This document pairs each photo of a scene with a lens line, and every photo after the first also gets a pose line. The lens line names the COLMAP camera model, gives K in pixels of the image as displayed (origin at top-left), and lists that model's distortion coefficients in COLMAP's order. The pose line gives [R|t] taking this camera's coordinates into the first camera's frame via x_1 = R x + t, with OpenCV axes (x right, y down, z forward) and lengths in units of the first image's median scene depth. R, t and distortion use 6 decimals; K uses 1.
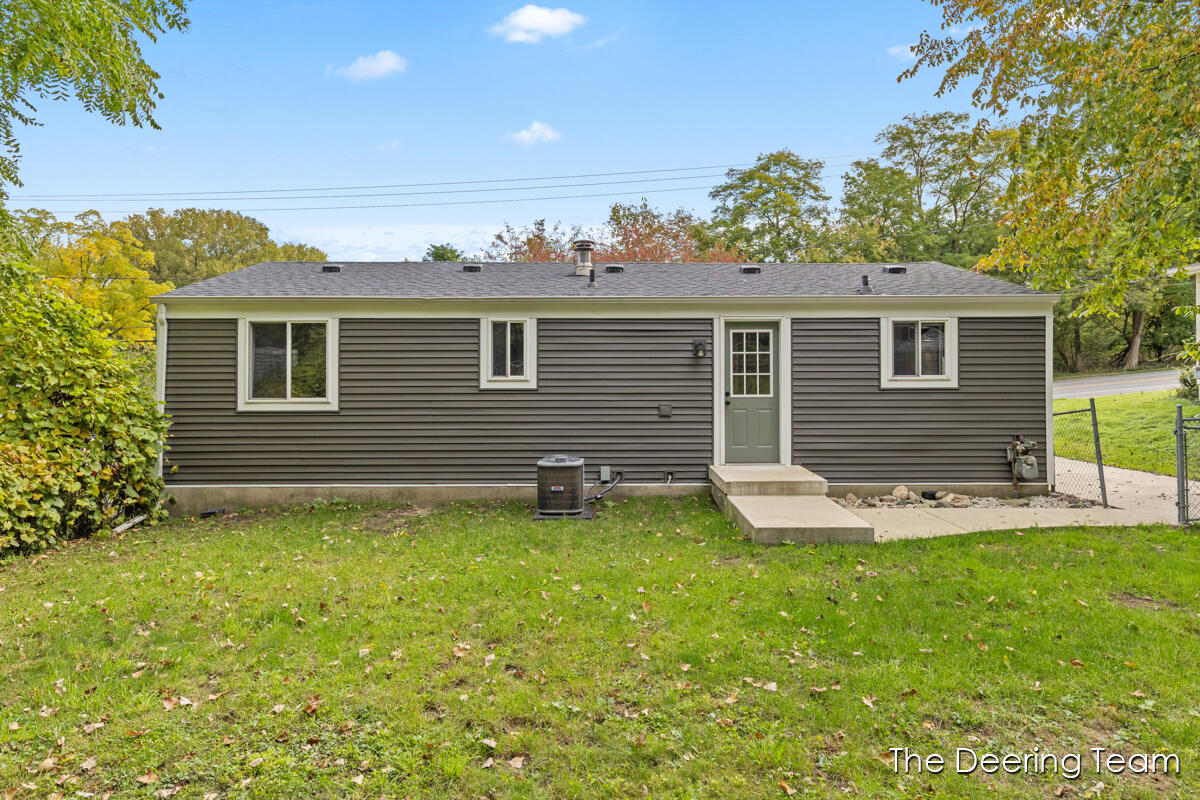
lens RADIAL K [[759.0, 0, 606.4], [0, 759.0, 365.1], [0, 0, 1]] dist [0.007199, -0.000126]
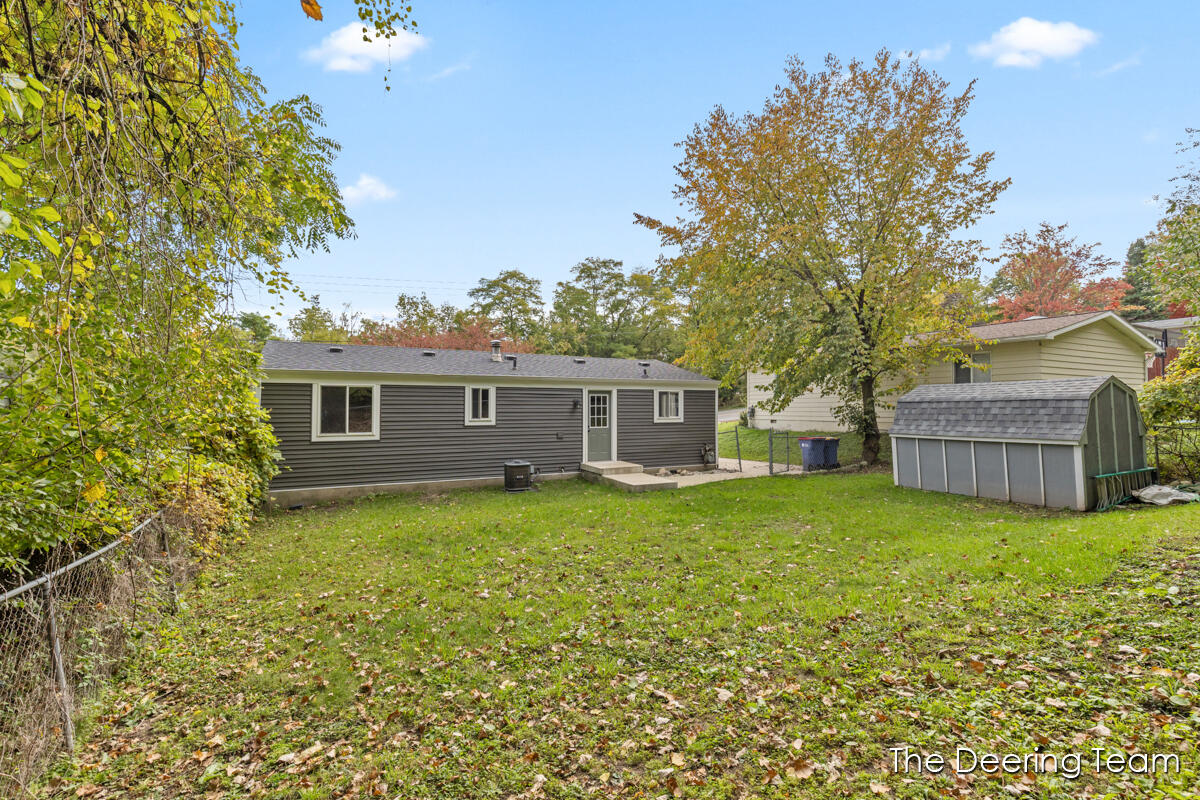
lens RADIAL K [[540.5, 0, 606.8], [0, 540.5, 401.4], [0, 0, 1]] dist [0.006902, -0.001491]
pose [[0.890755, 0.007078, 0.454430, -0.444262], [-0.002531, 0.999940, -0.010613, -0.013043], [-0.454478, 0.008303, 0.890719, -0.288029]]
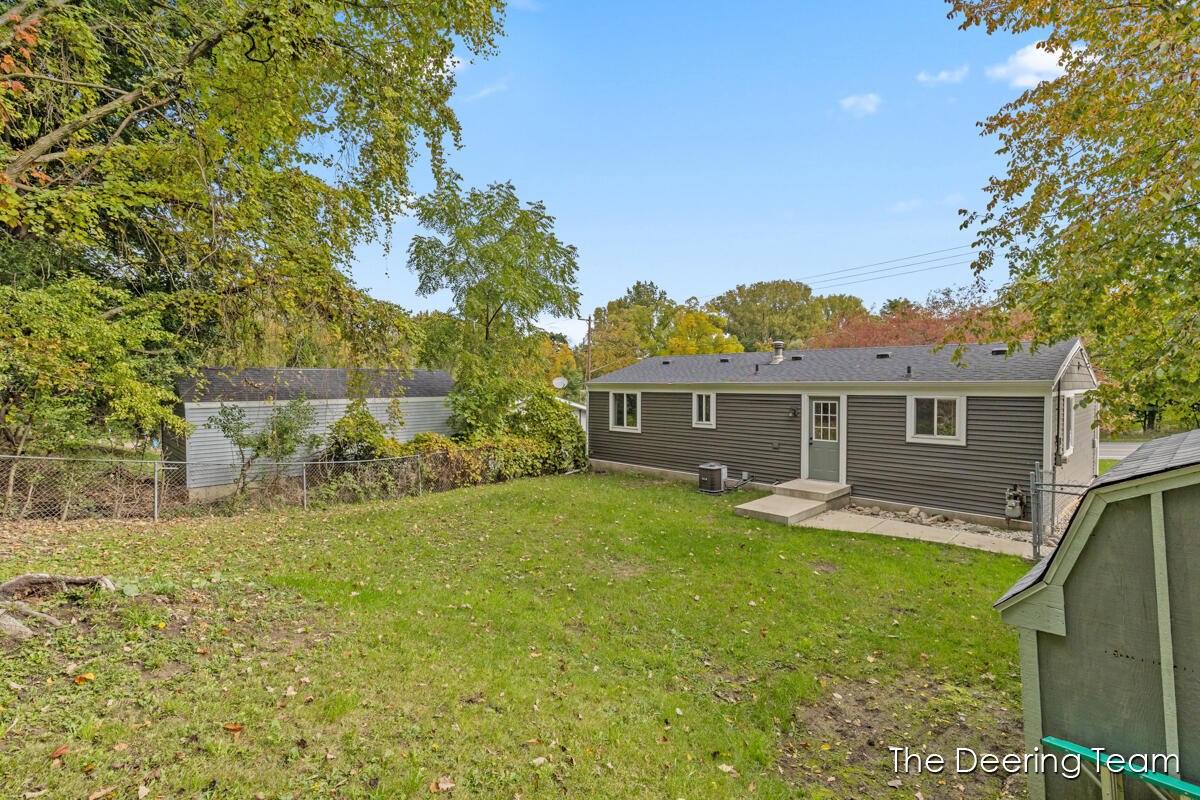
lens RADIAL K [[570.0, 0, 594.9], [0, 570.0, 398.8], [0, 0, 1]] dist [0.004030, -0.000104]
pose [[0.678510, 0.021975, -0.734263, 0.775984], [0.001541, 0.999508, 0.031336, -0.092821], [0.734590, -0.022393, 0.678142, -0.233301]]
